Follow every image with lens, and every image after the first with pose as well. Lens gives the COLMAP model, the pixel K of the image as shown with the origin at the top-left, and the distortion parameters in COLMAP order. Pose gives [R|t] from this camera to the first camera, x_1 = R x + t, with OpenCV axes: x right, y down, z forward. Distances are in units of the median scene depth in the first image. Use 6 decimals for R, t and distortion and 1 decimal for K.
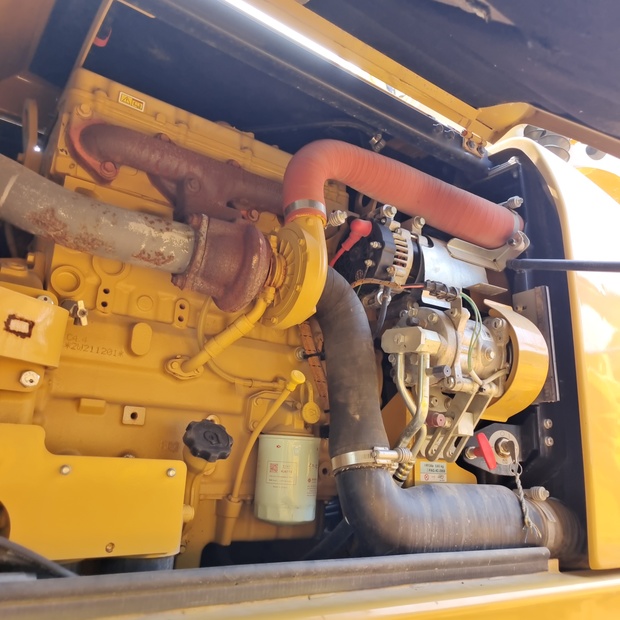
lens RADIAL K [[553.8, 0, 327.8], [0, 553.8, 316.8], [0, 0, 1]] dist [0.061949, -0.015926]
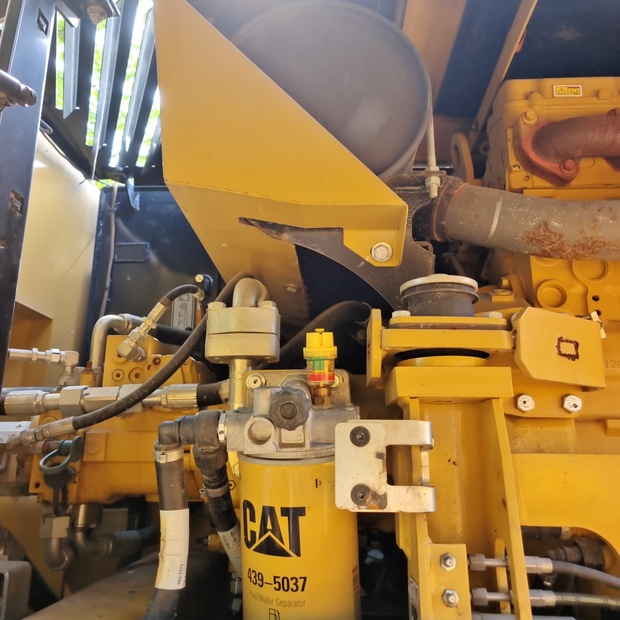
lens RADIAL K [[553.8, 0, 327.8], [0, 553.8, 316.8], [0, 0, 1]] dist [0.061949, -0.015926]
pose [[0.811658, -0.192474, -0.551512, -0.260617], [0.181329, 0.980533, -0.075338, -0.027546], [0.555276, -0.038856, 0.830758, 0.010085]]
